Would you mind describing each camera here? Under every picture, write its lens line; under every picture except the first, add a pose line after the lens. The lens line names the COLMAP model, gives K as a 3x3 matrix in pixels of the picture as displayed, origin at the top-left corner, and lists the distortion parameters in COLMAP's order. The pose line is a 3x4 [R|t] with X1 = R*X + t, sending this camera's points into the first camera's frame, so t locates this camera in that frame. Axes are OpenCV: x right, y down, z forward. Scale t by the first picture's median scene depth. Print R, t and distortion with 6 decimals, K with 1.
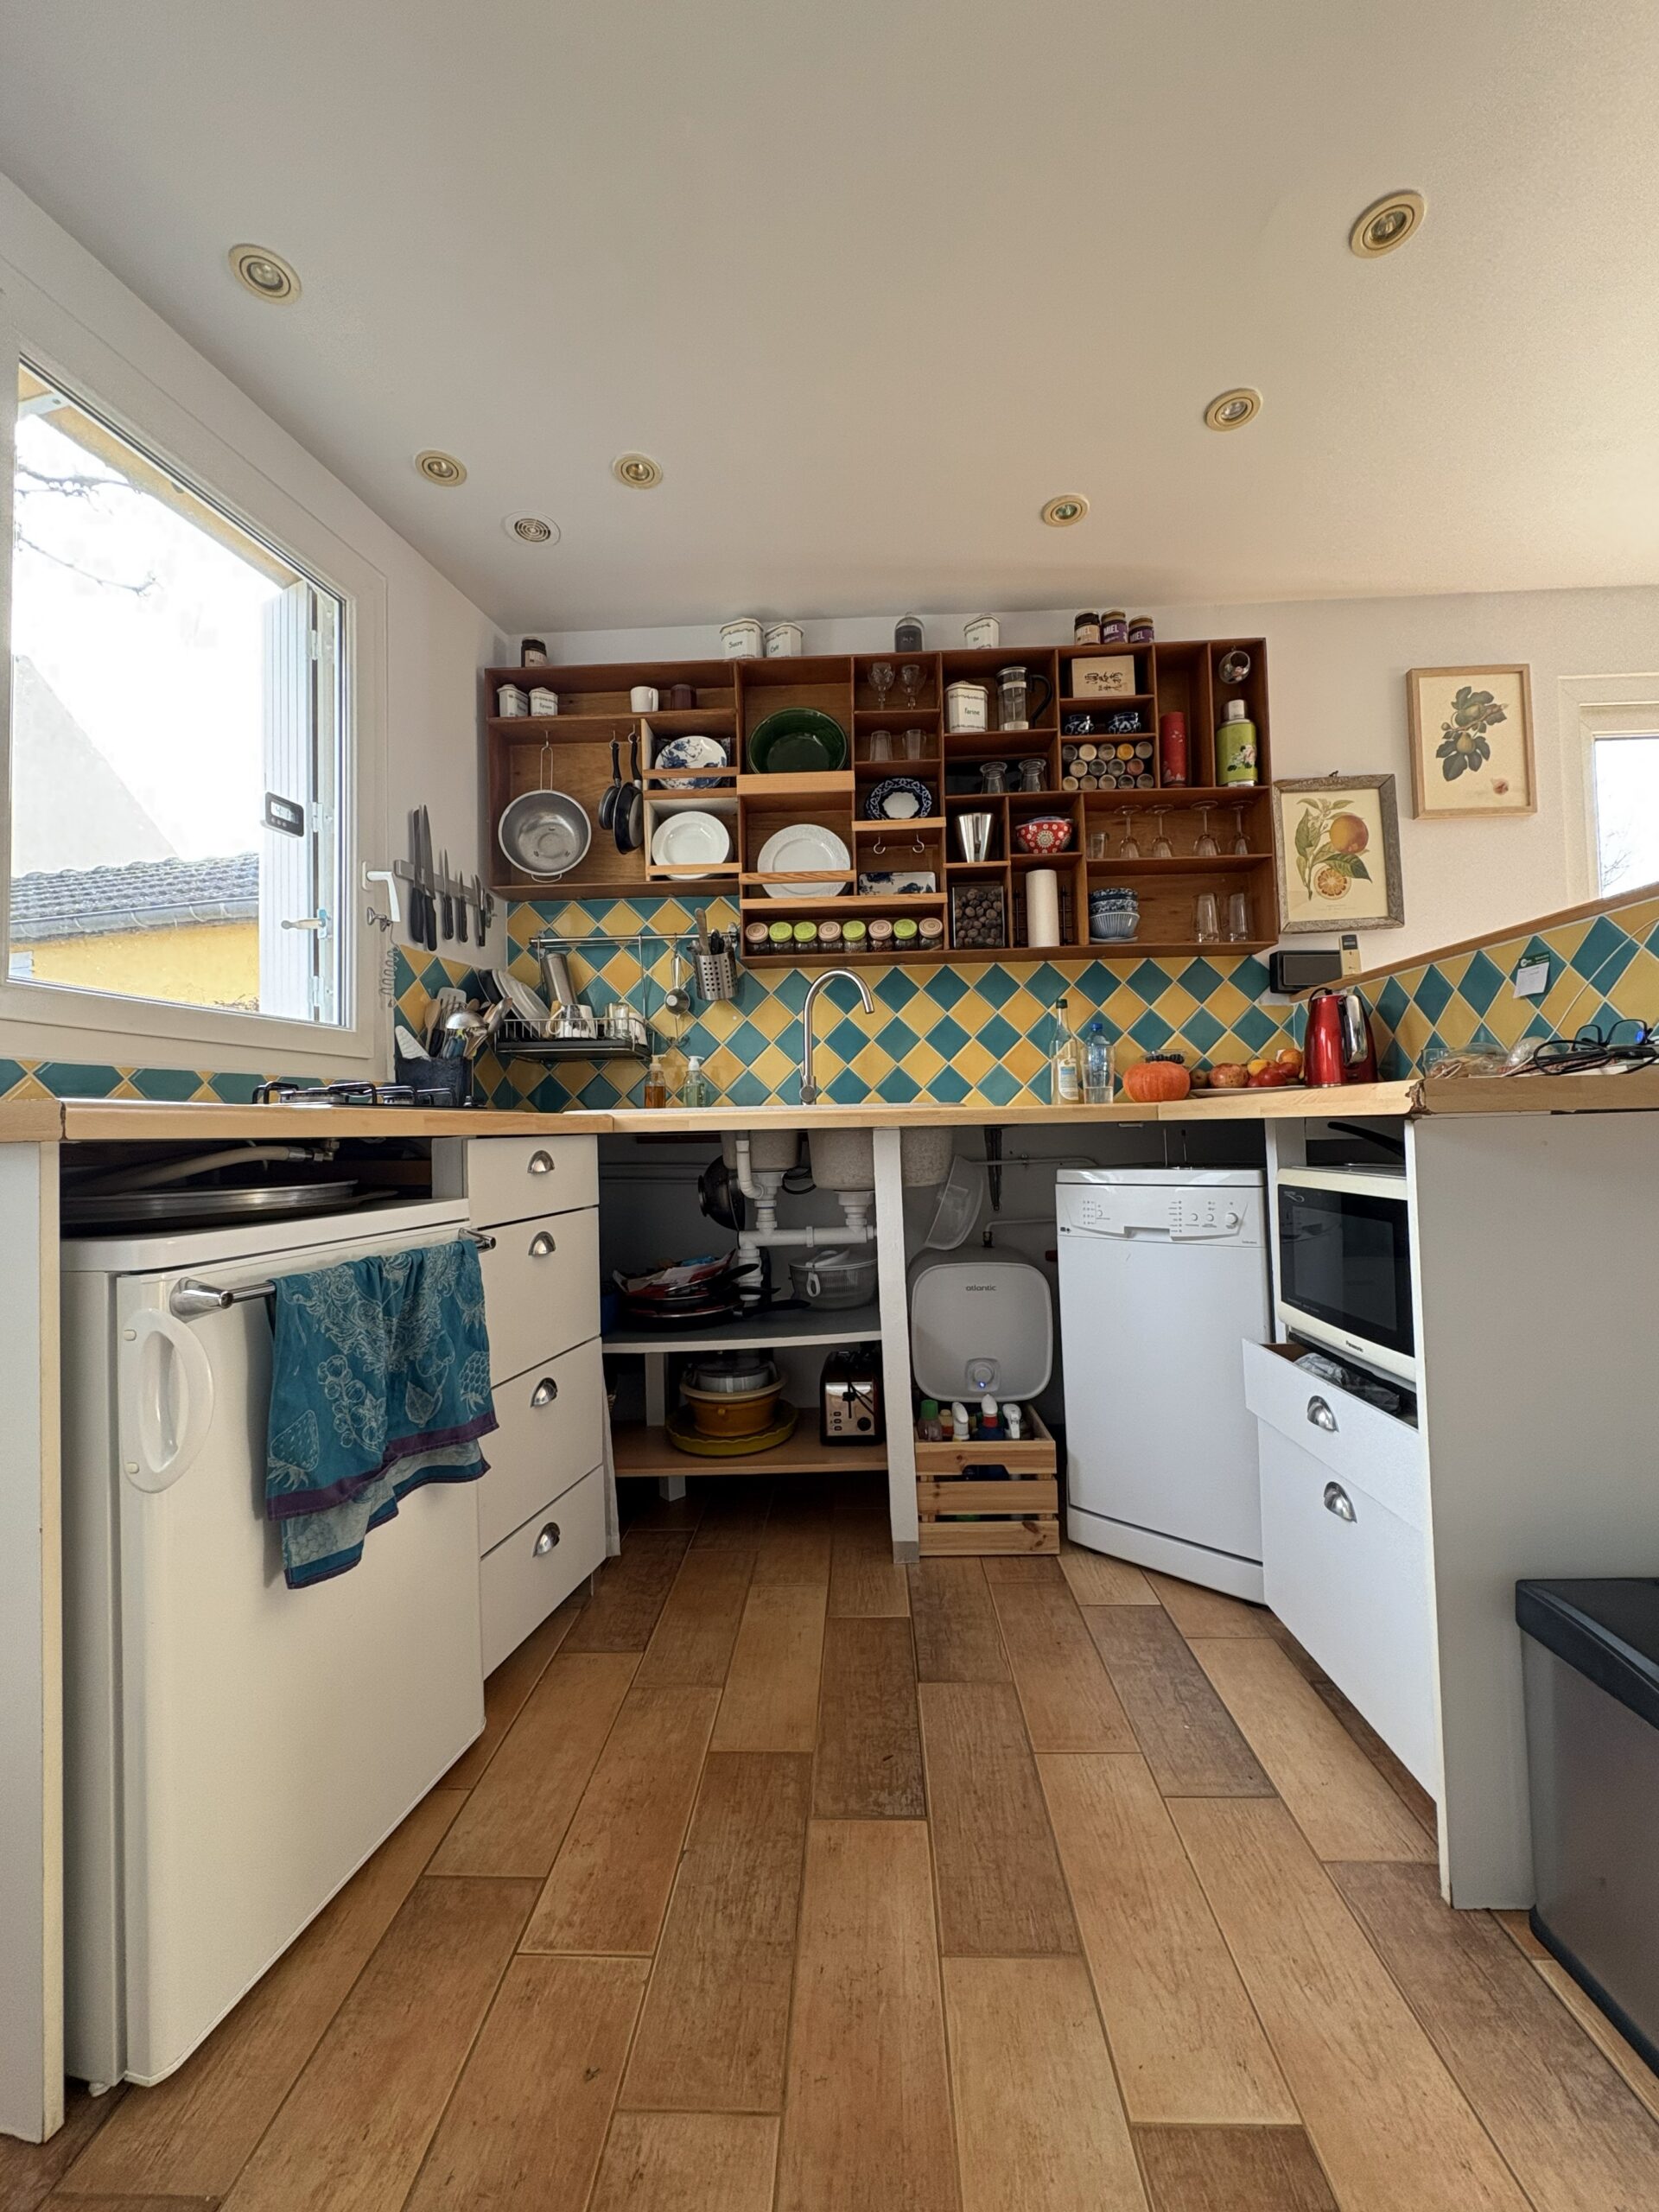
lens RADIAL K [[875.9, 0, 829.5], [0, 875.9, 1106.0], [0, 0, 1]] dist [-0.000433, 0.000004]
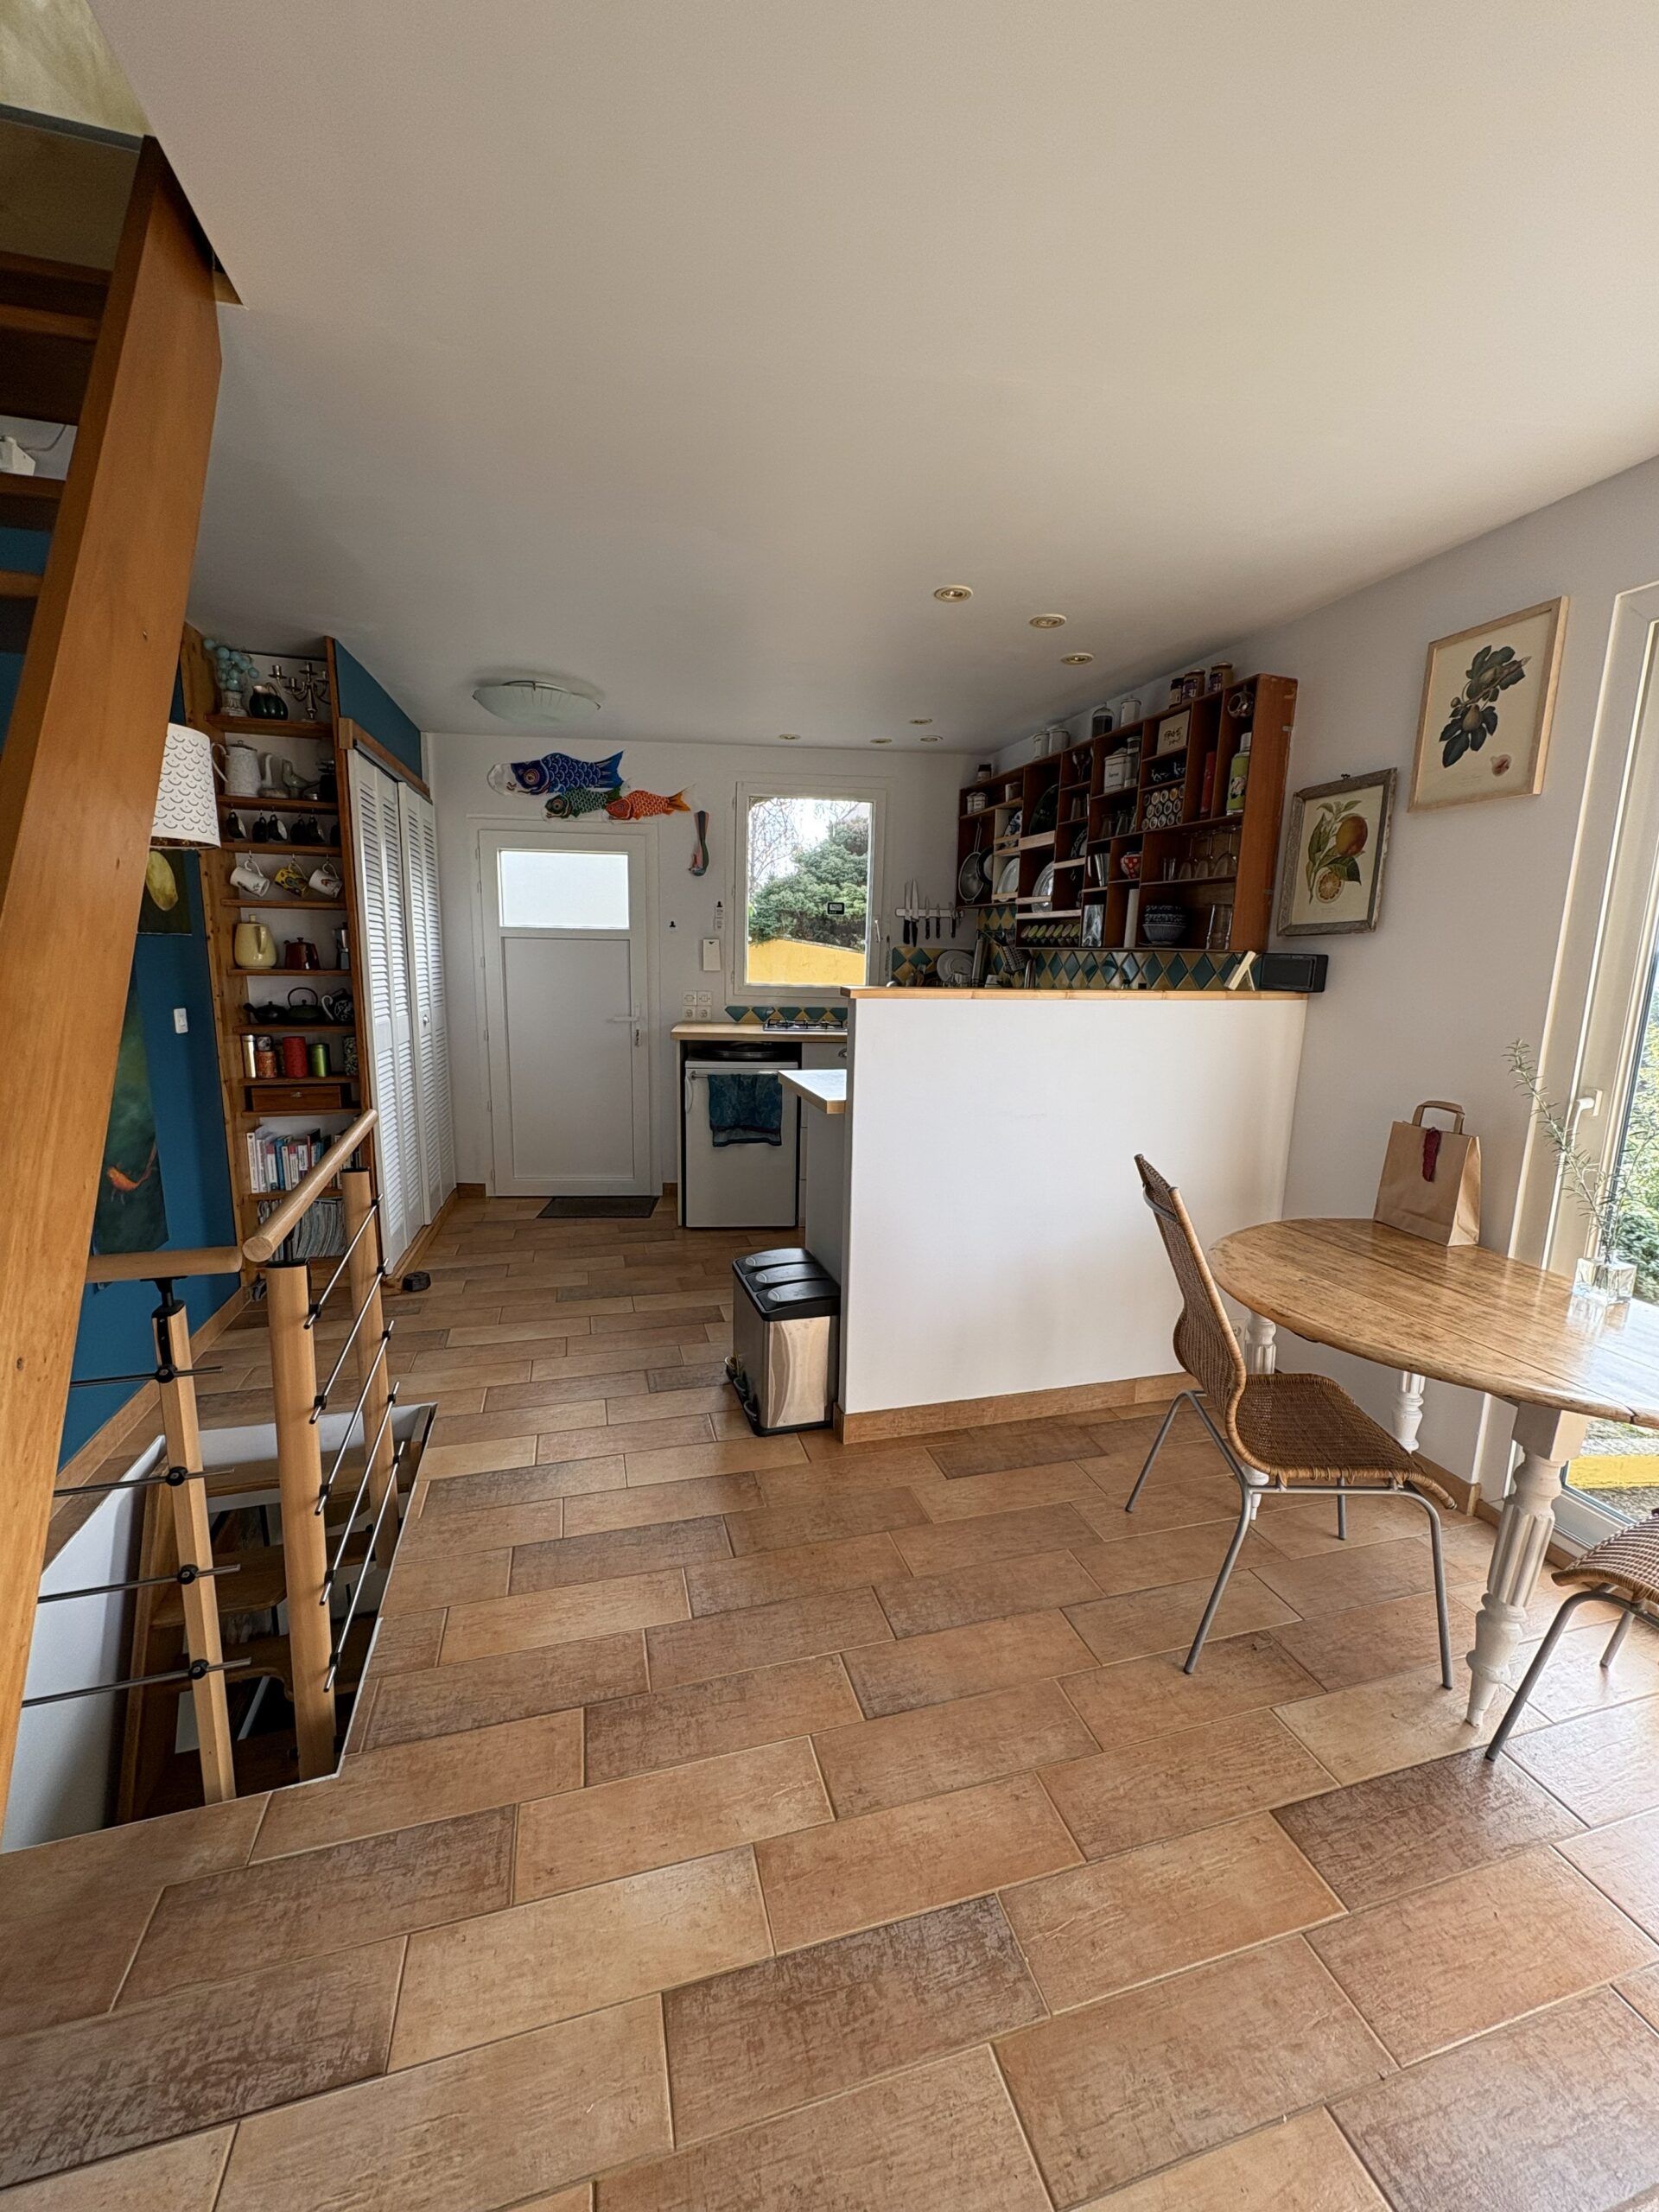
lens RADIAL K [[875.9, 0, 829.5], [0, 875.9, 1106.0], [0, 0, 1]] dist [-0.000433, 0.000004]
pose [[0.317638, 0.194066, -0.928140, 1.413952], [-0.006239, 0.979239, 0.202615, -0.207178], [0.948192, -0.058567, 0.312254, 0.090691]]
